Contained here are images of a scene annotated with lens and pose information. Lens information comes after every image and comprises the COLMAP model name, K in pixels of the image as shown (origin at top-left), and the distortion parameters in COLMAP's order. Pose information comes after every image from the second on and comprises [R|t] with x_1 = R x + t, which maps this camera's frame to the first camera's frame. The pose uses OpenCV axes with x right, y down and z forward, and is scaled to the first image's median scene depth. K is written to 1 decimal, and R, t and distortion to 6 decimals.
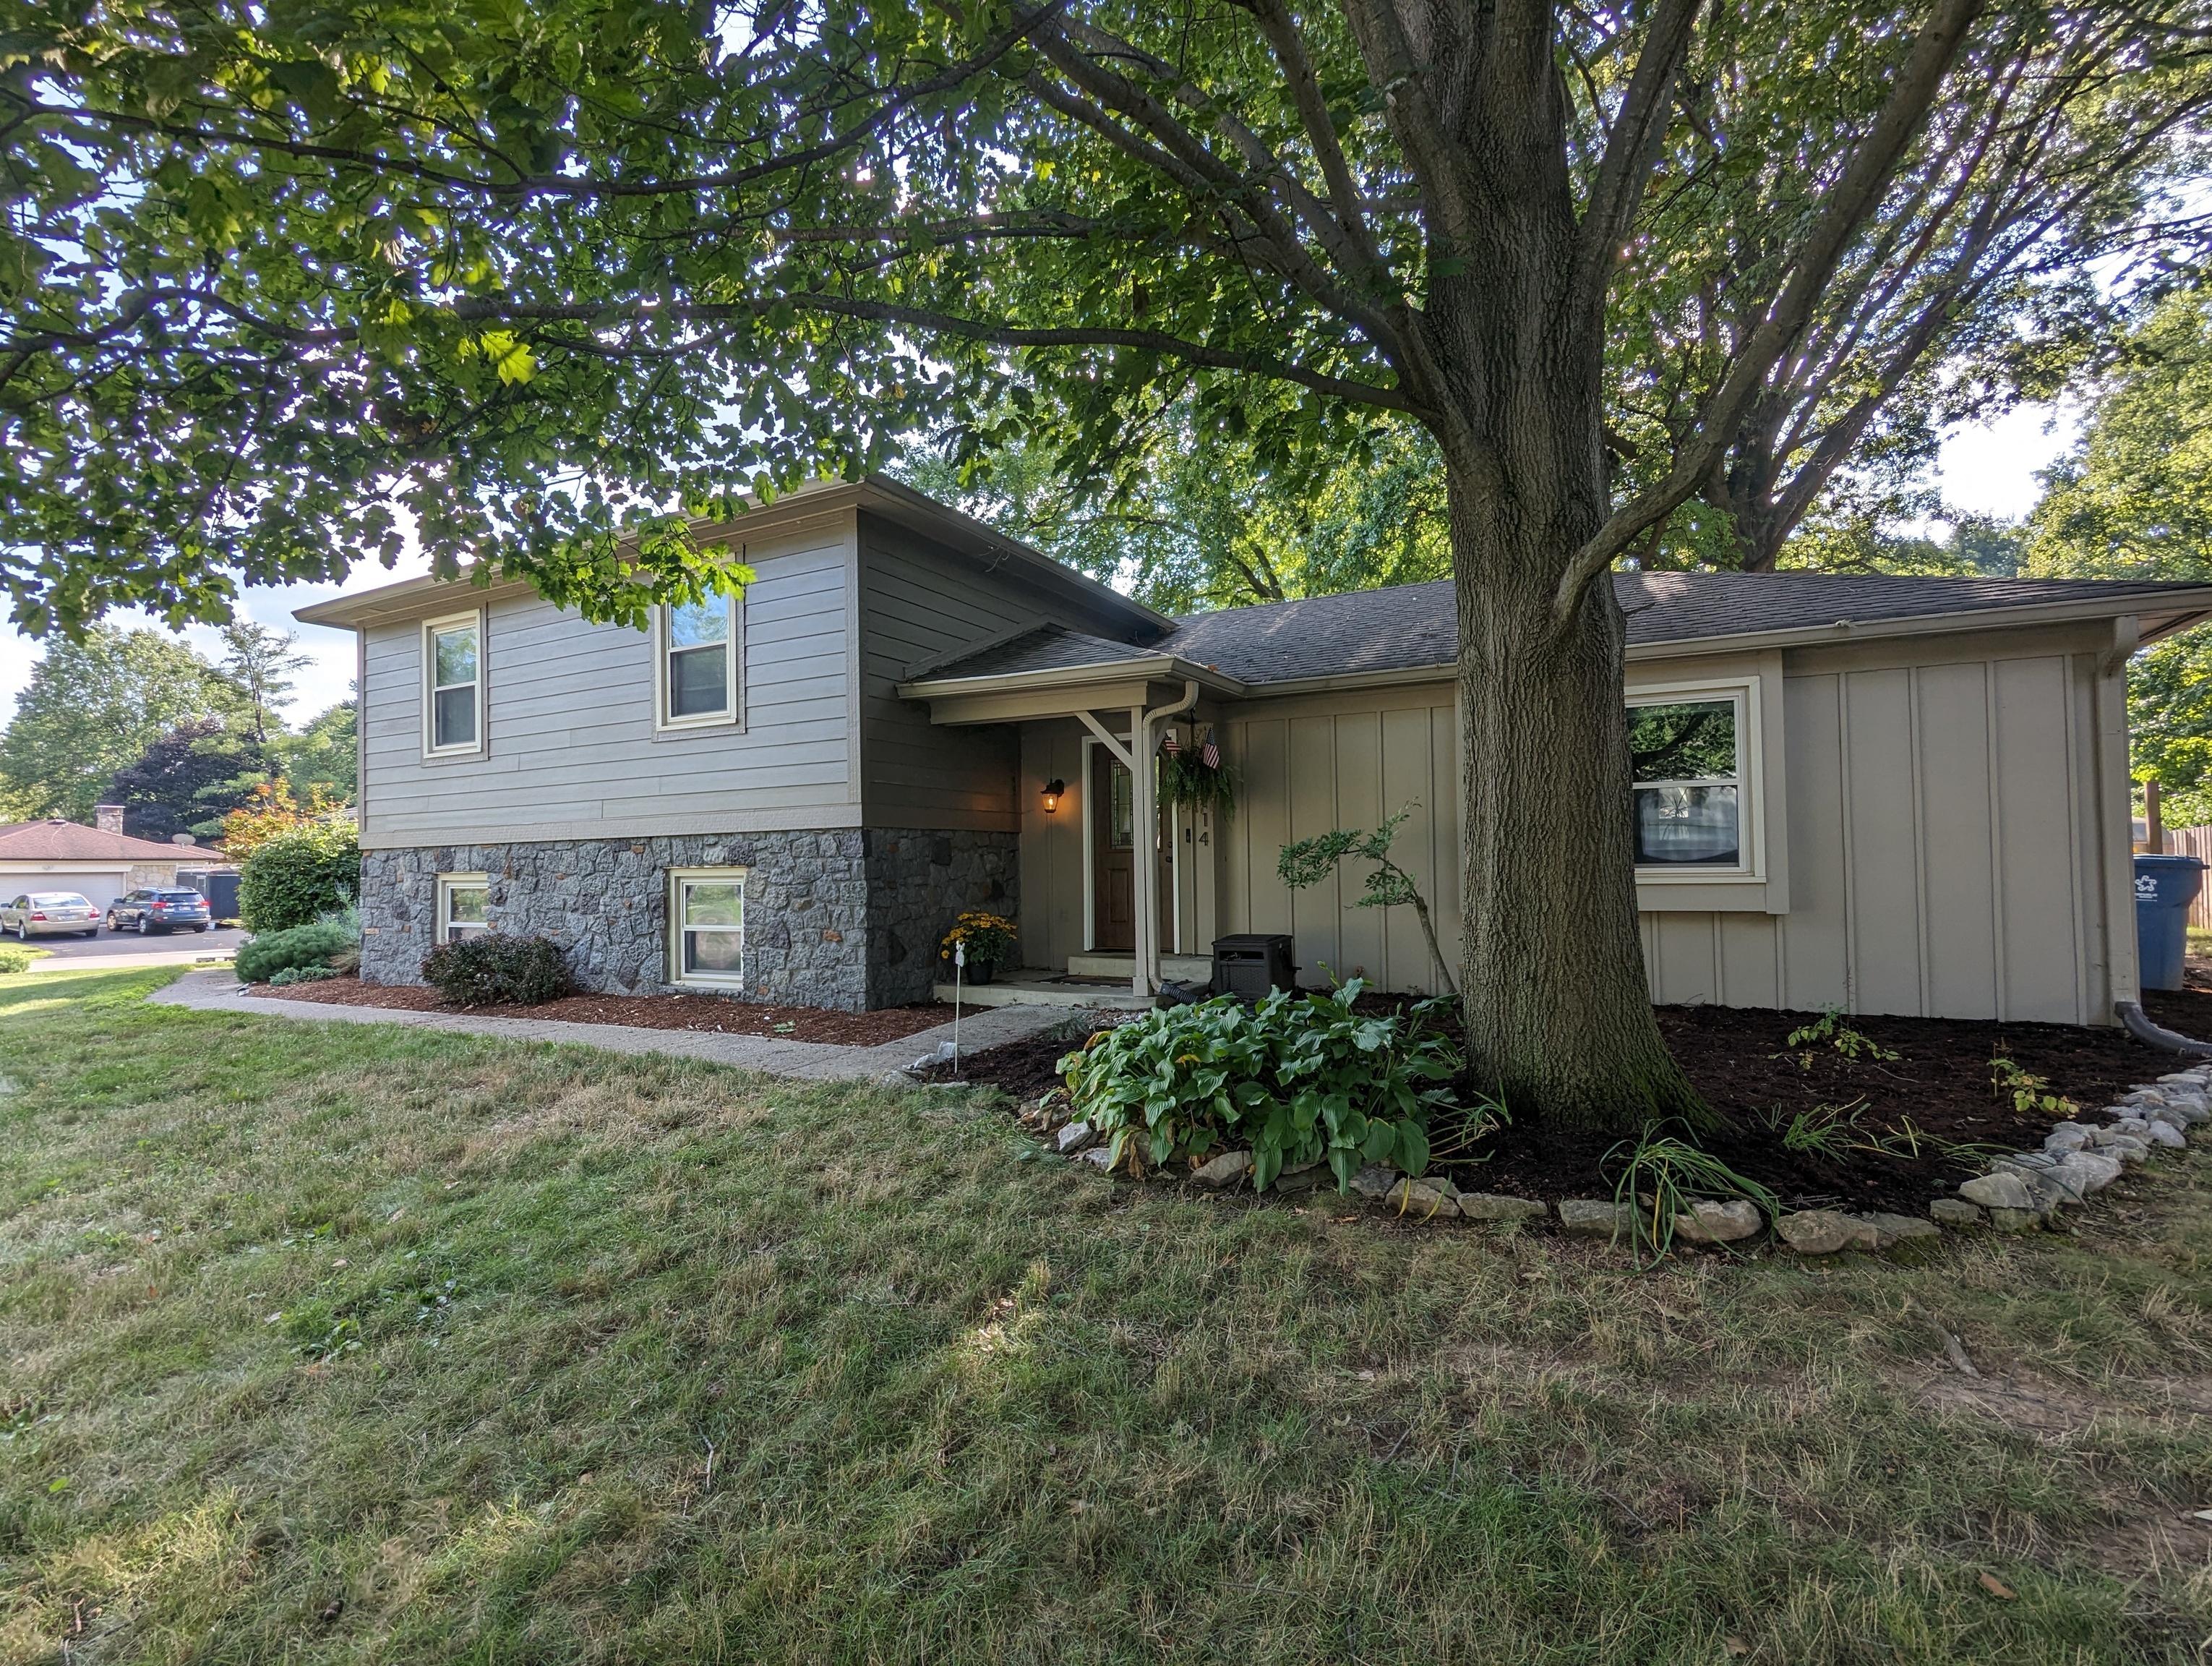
lens RADIAL K [[1044.4, 0, 1106.0], [0, 1044.4, 833.0], [0, 0, 1]] dist [0.006477, 0.000263]
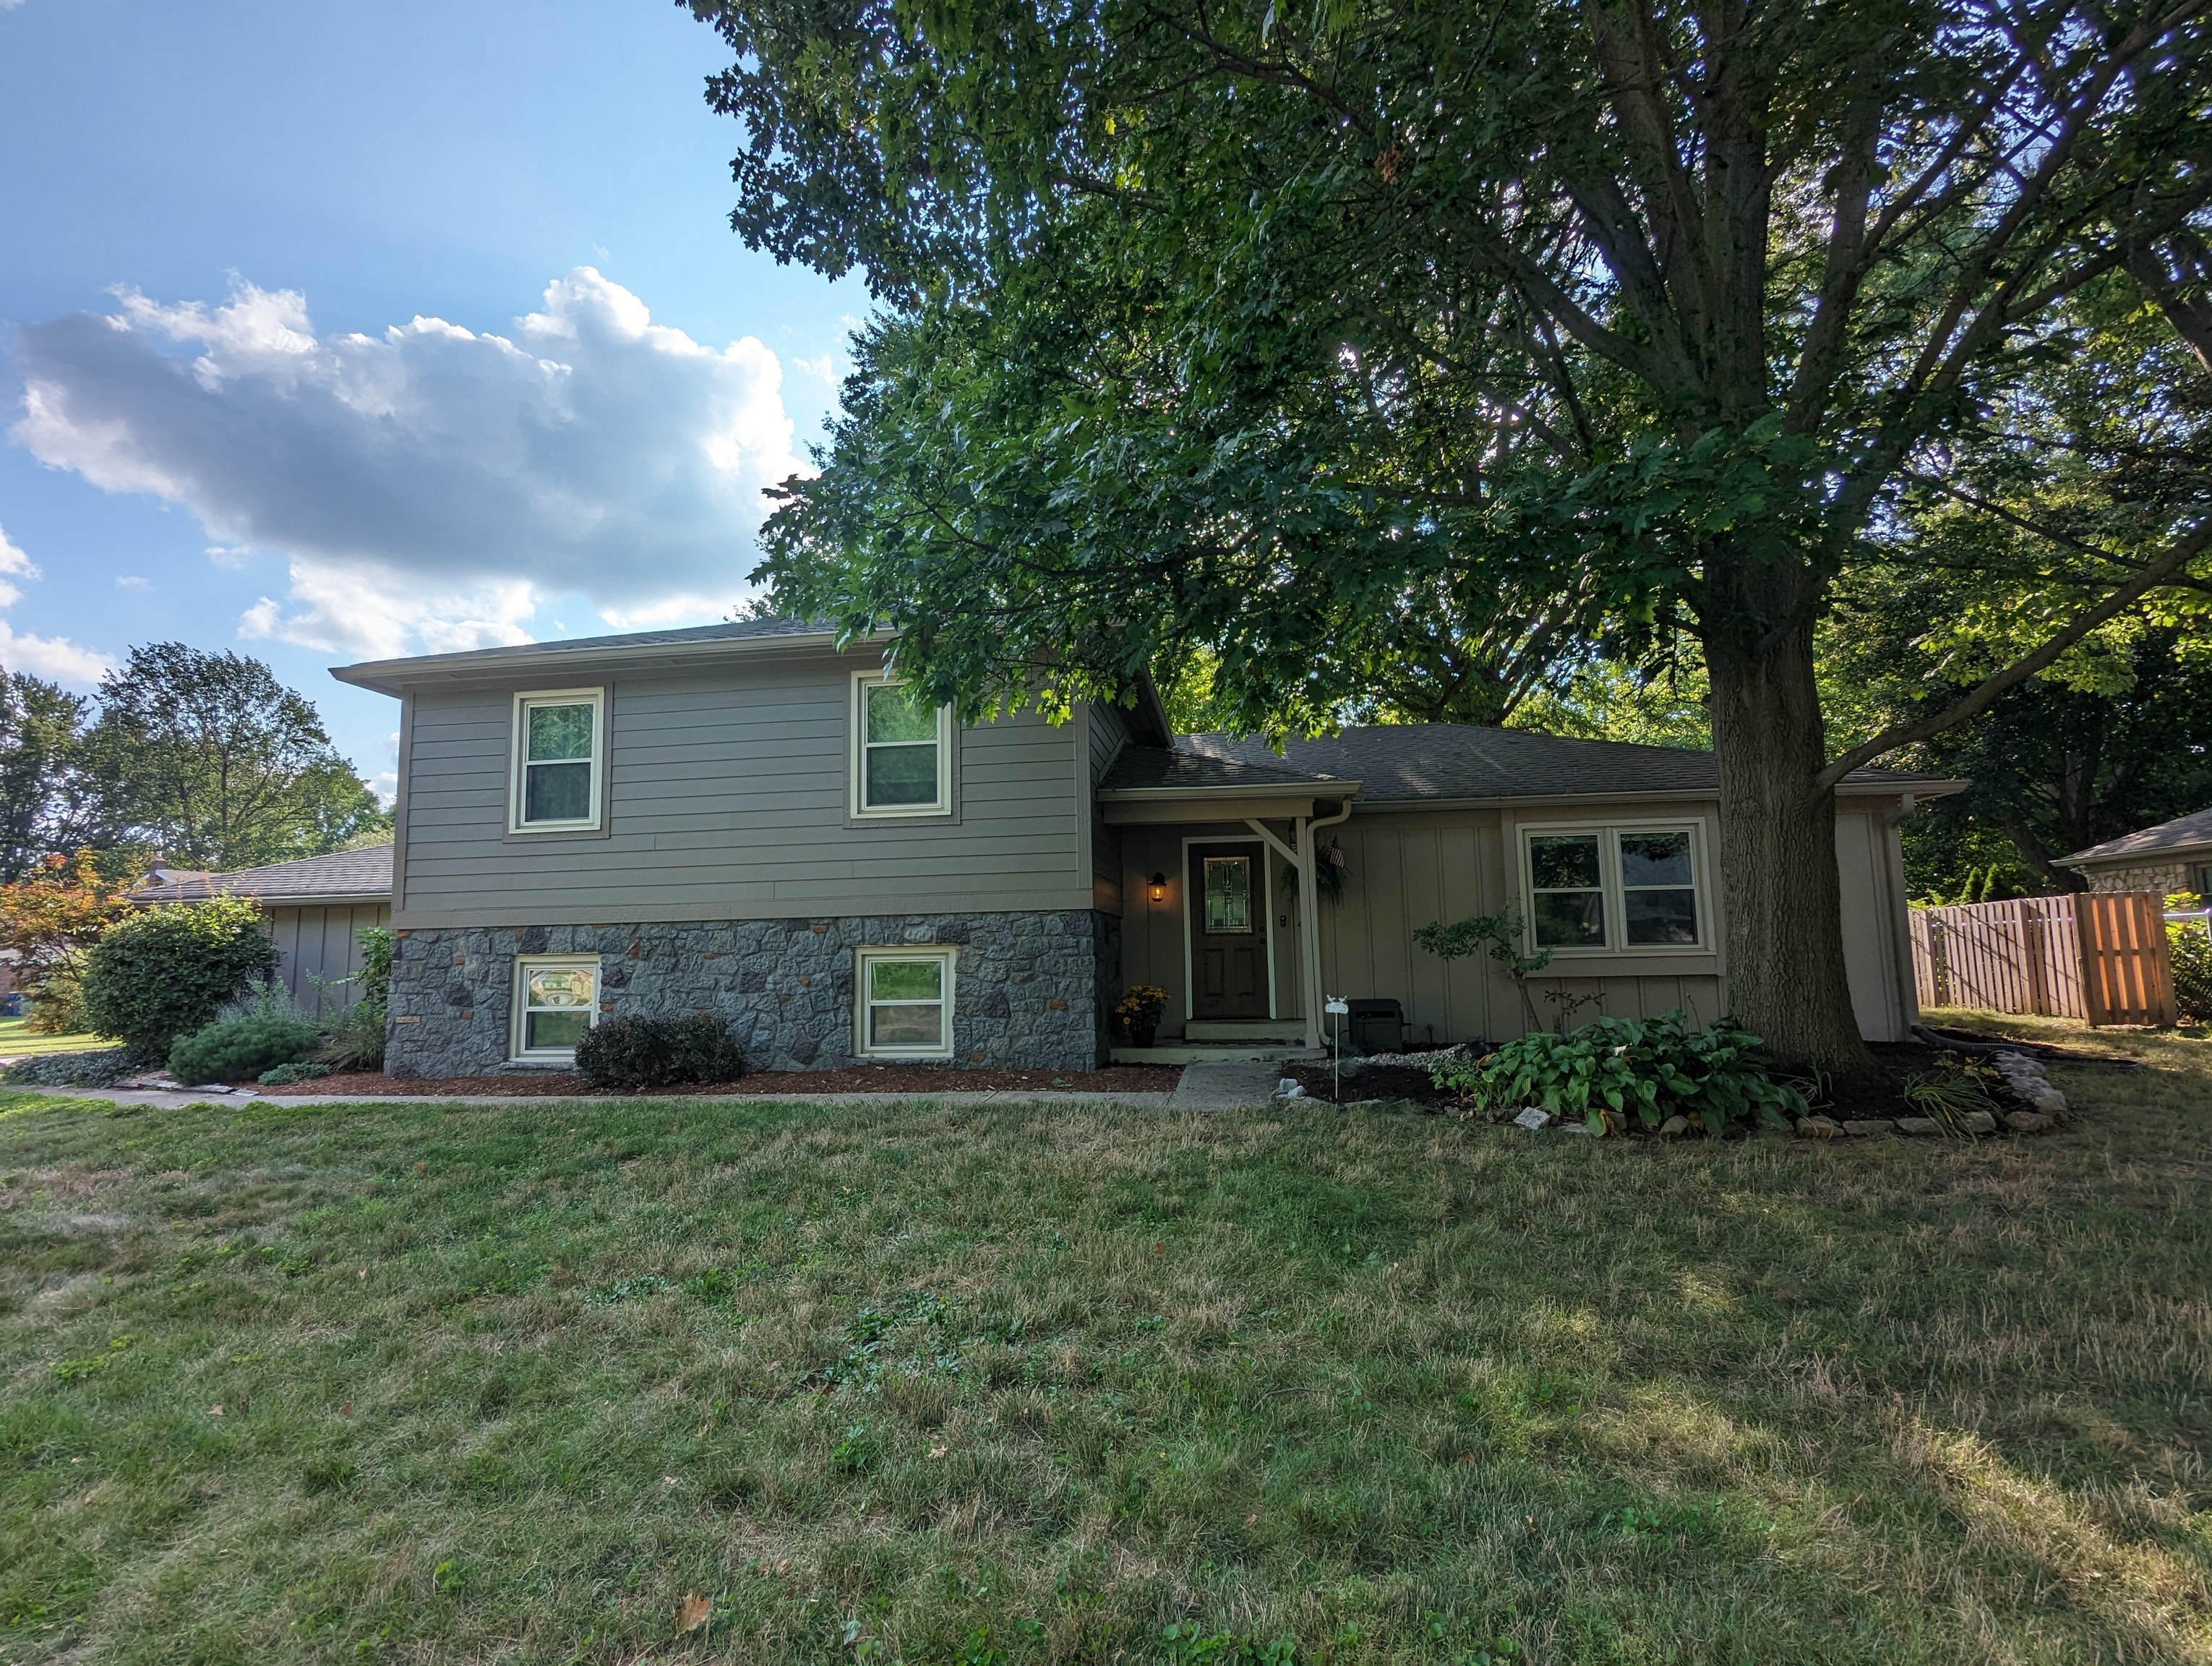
lens RADIAL K [[1044.4, 0, 1106.0], [0, 1044.4, 833.0], [0, 0, 1]] dist [0.006477, 0.000263]
pose [[0.940278, 0.039920, 0.338059, -0.575698], [-0.007063, 0.995174, -0.097871, 0.022083], [-0.340335, 0.089638, 0.936022, -0.095985]]
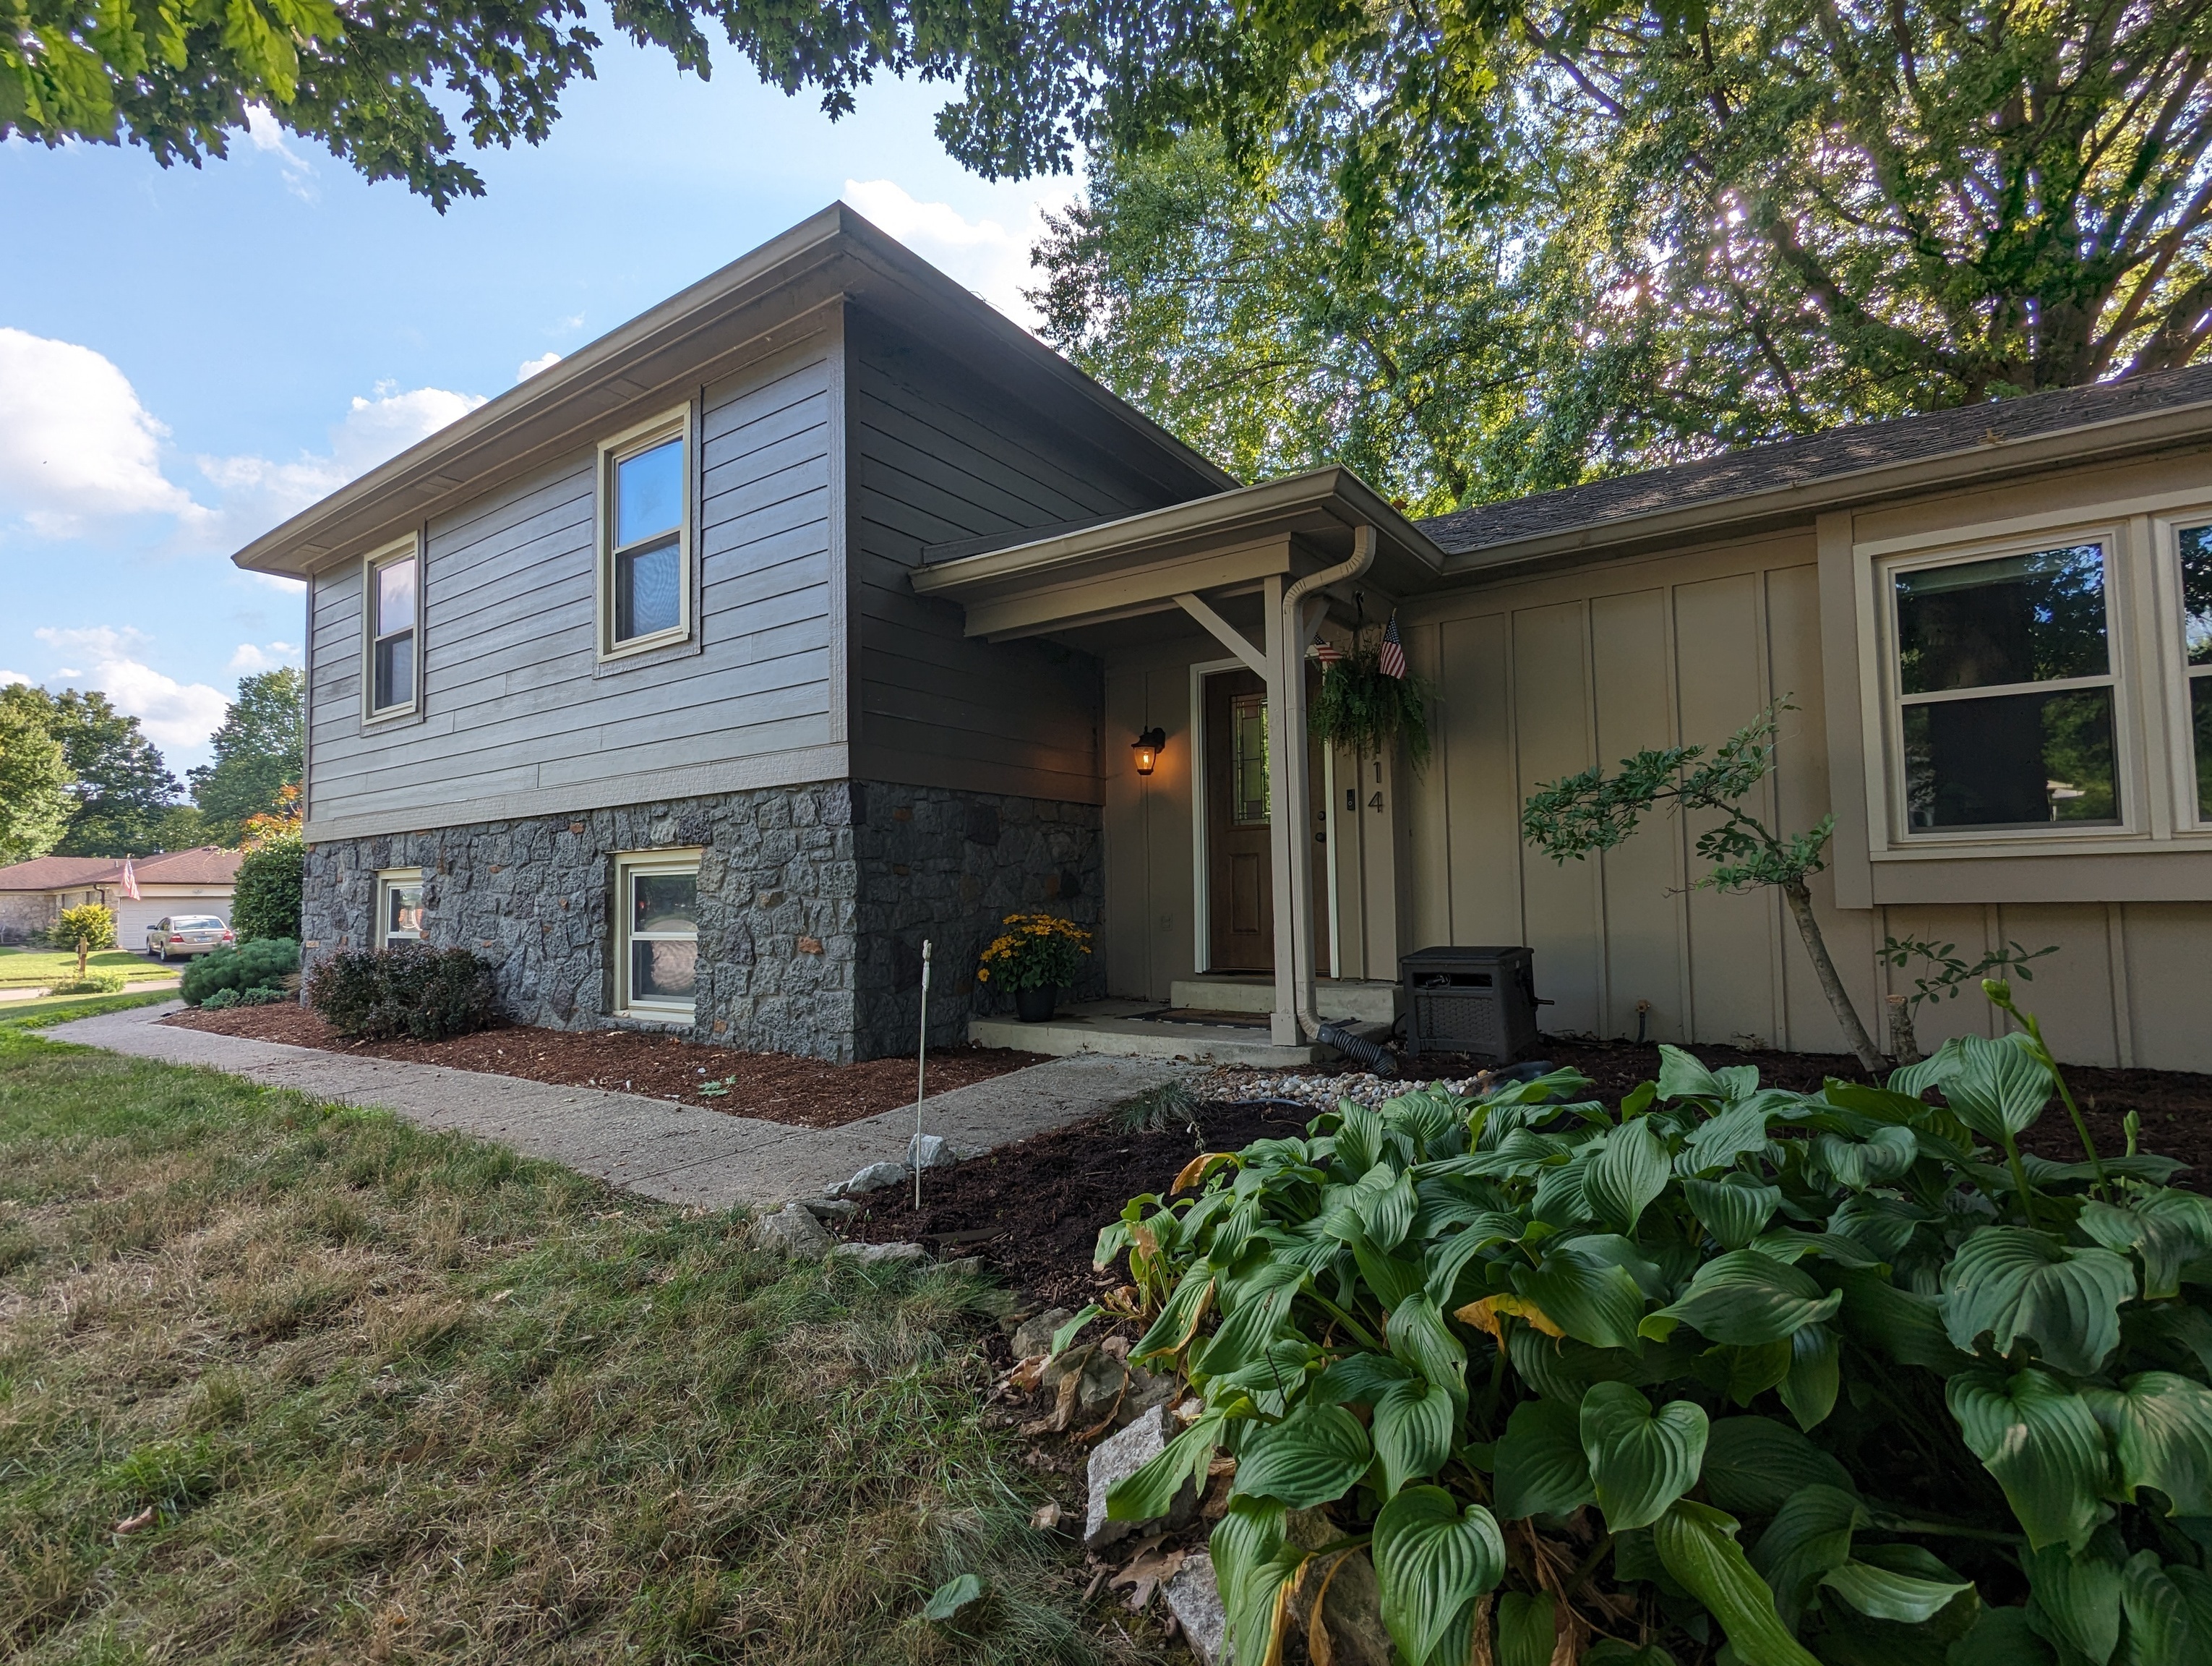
lens RADIAL K [[1044.4, 0, 1106.0], [0, 1044.4, 833.0], [0, 0, 1]] dist [0.006477, 0.000263]
pose [[0.993176, -0.008240, -0.116335, 0.001693], [0.004835, 0.999553, -0.029515, 0.045409], [0.116526, 0.028751, 0.992771, 0.345808]]
